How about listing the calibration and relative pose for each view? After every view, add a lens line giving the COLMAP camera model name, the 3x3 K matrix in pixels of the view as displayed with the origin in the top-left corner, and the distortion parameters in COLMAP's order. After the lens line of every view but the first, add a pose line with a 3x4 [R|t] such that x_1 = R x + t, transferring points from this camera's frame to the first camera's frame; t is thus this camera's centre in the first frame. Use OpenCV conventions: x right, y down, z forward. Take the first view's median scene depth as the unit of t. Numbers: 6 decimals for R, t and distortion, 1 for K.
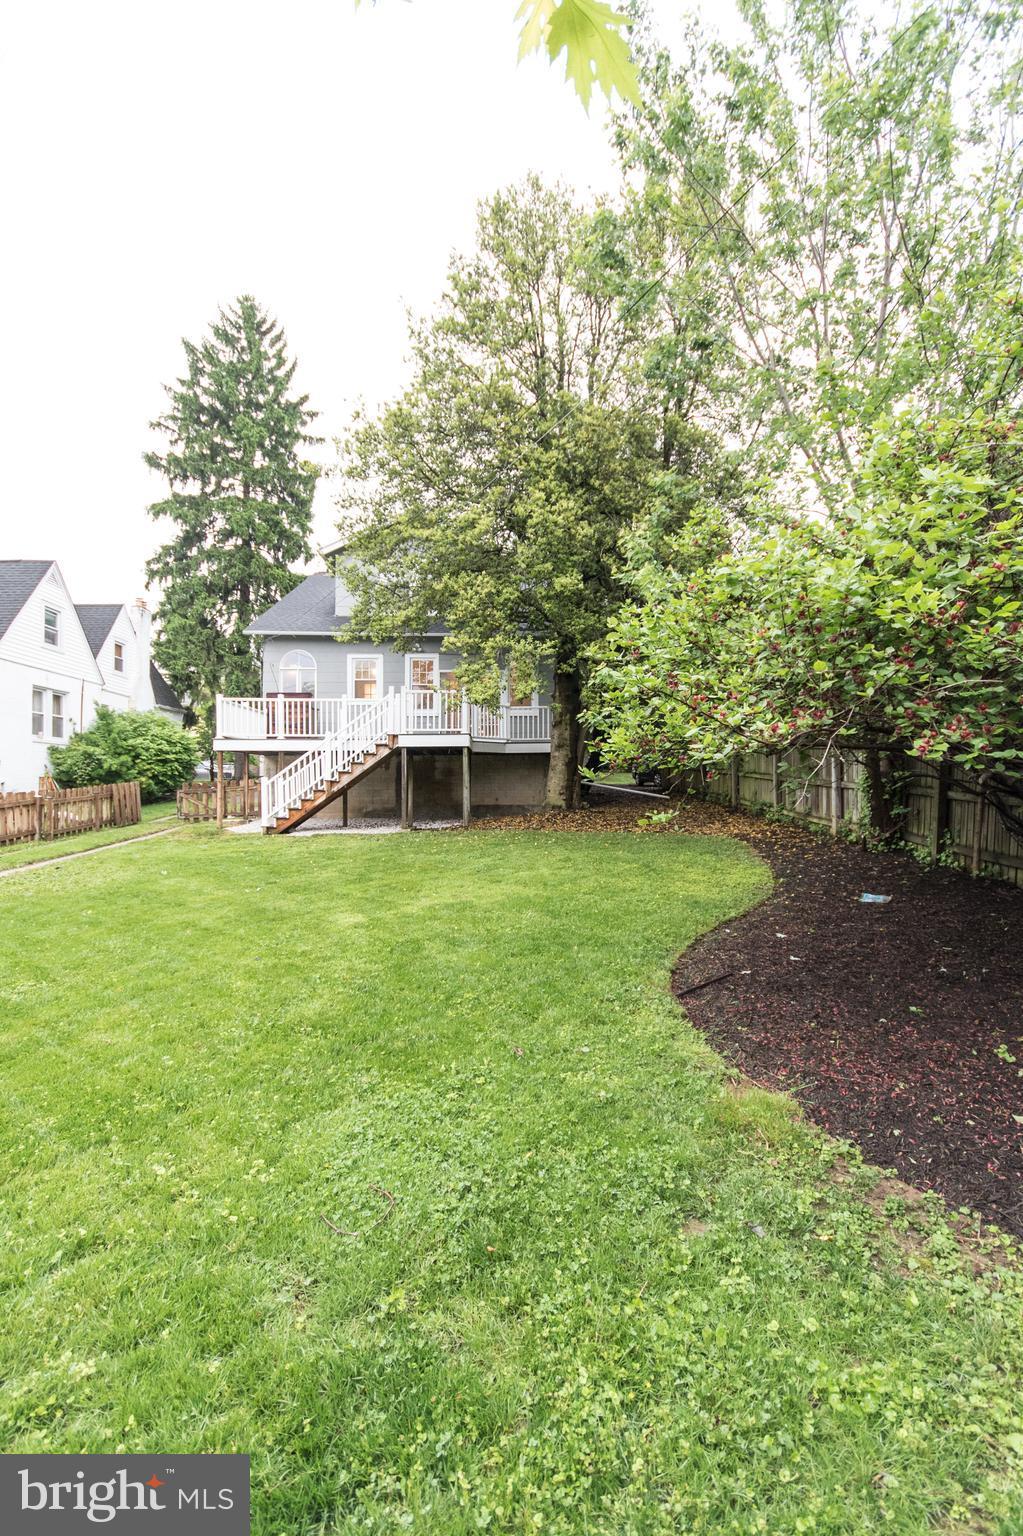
lens RADIAL K [[668.5, 0, 515.2], [0, 668.5, 776.7], [0, 0, 1]] dist [0.003824, 0.000717]
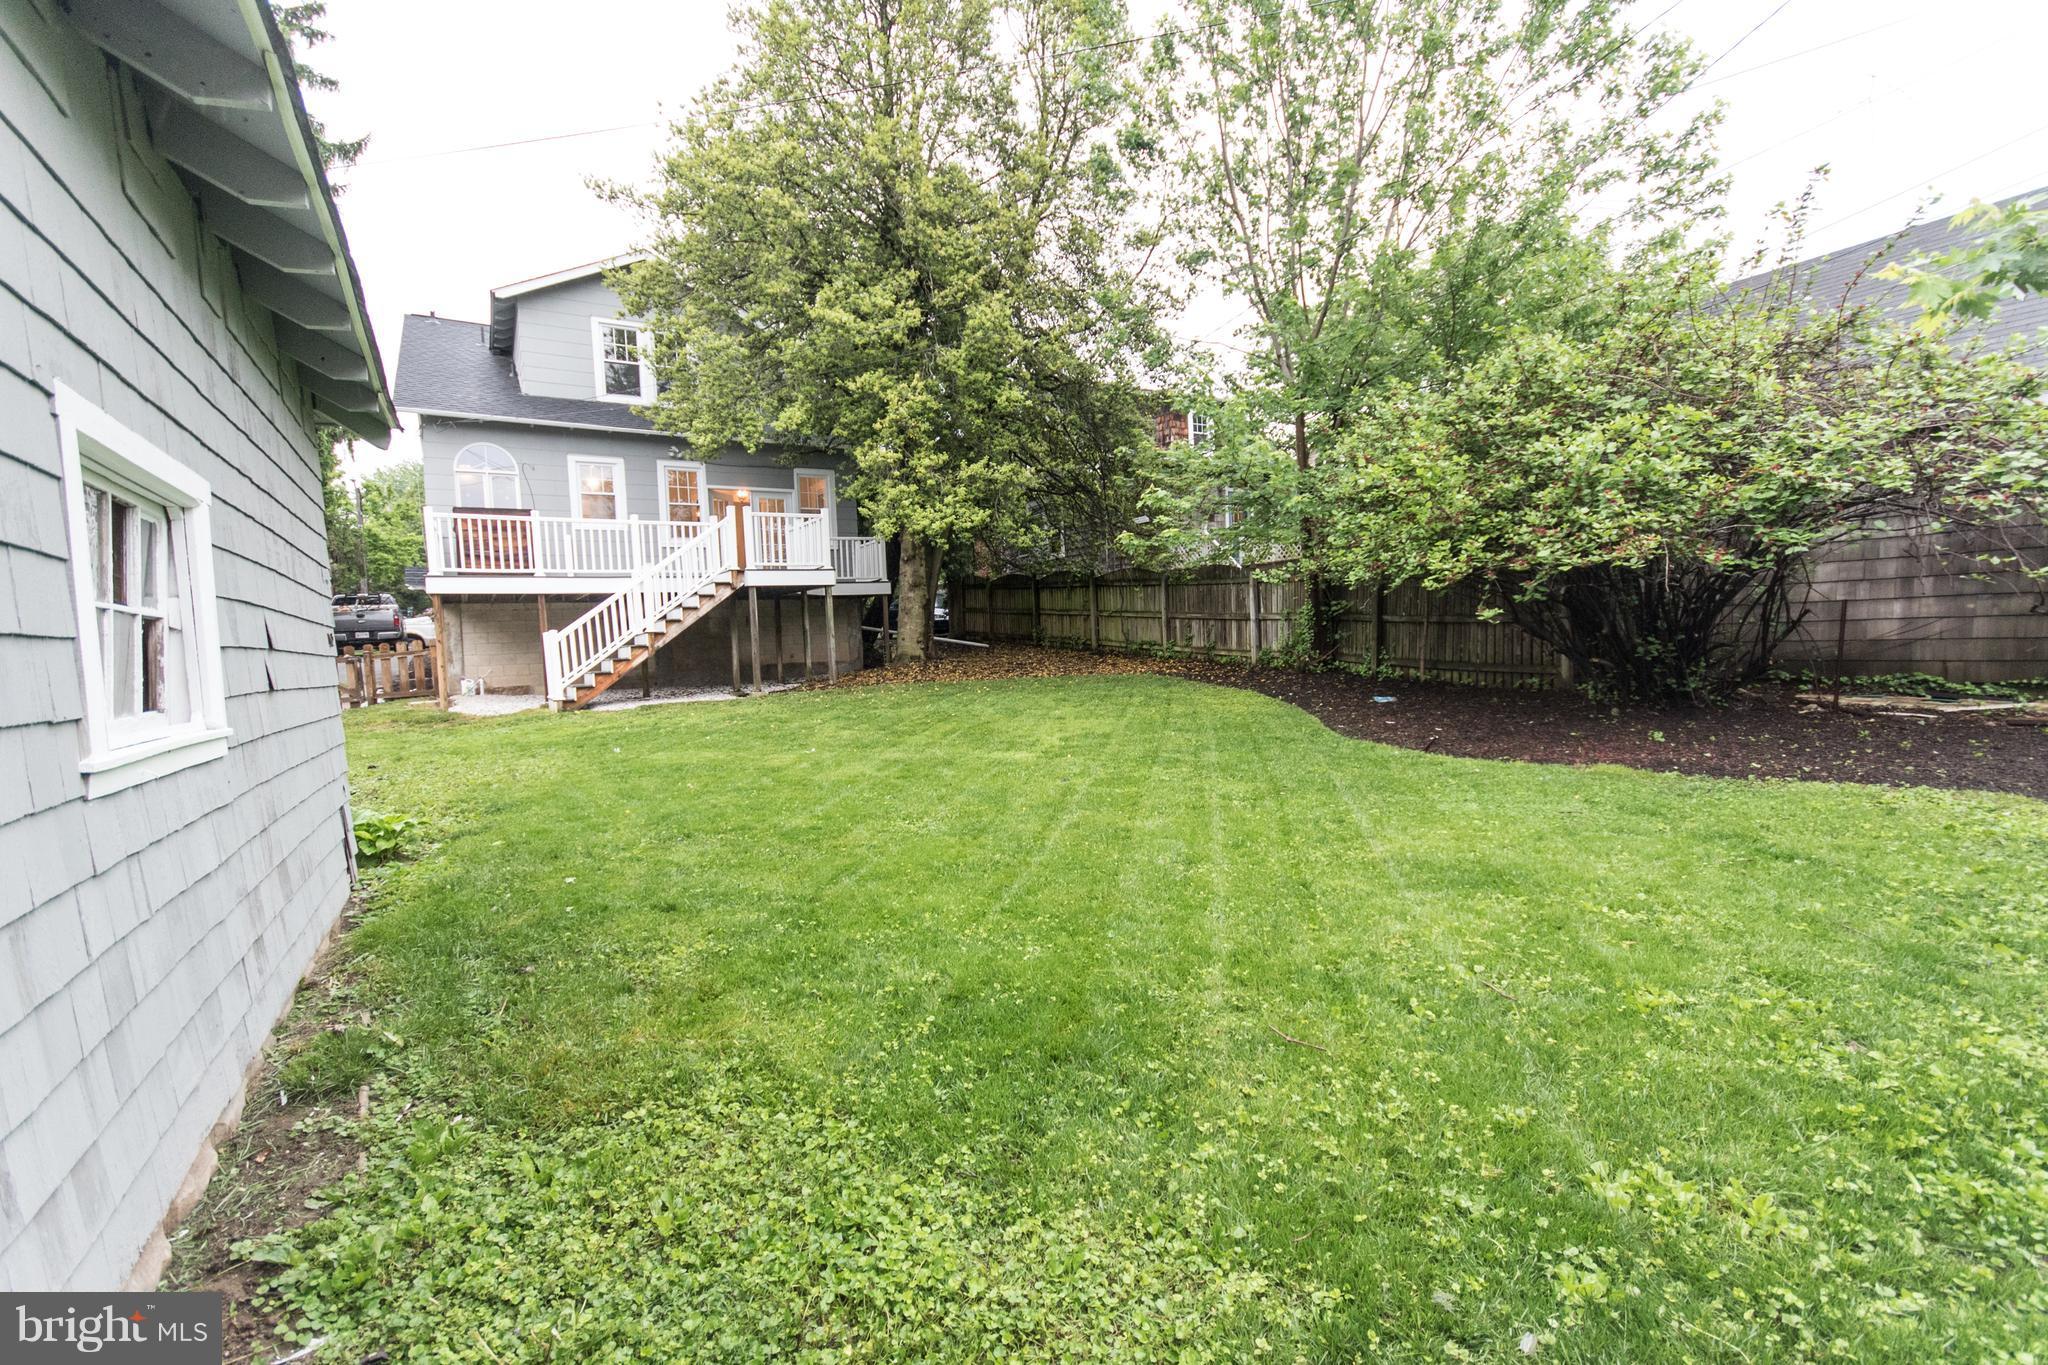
lens RADIAL K [[891.3, 0, 1022.4], [0, 891.3, 691.6], [0, 0, 1]] dist [0.003824, 0.000717]
pose [[0.876779, -0.062193, 0.476855, -0.391098], [0.032384, 0.996987, 0.070487, 0.014134], [-0.479802, -0.046359, 0.876151, -0.056119]]
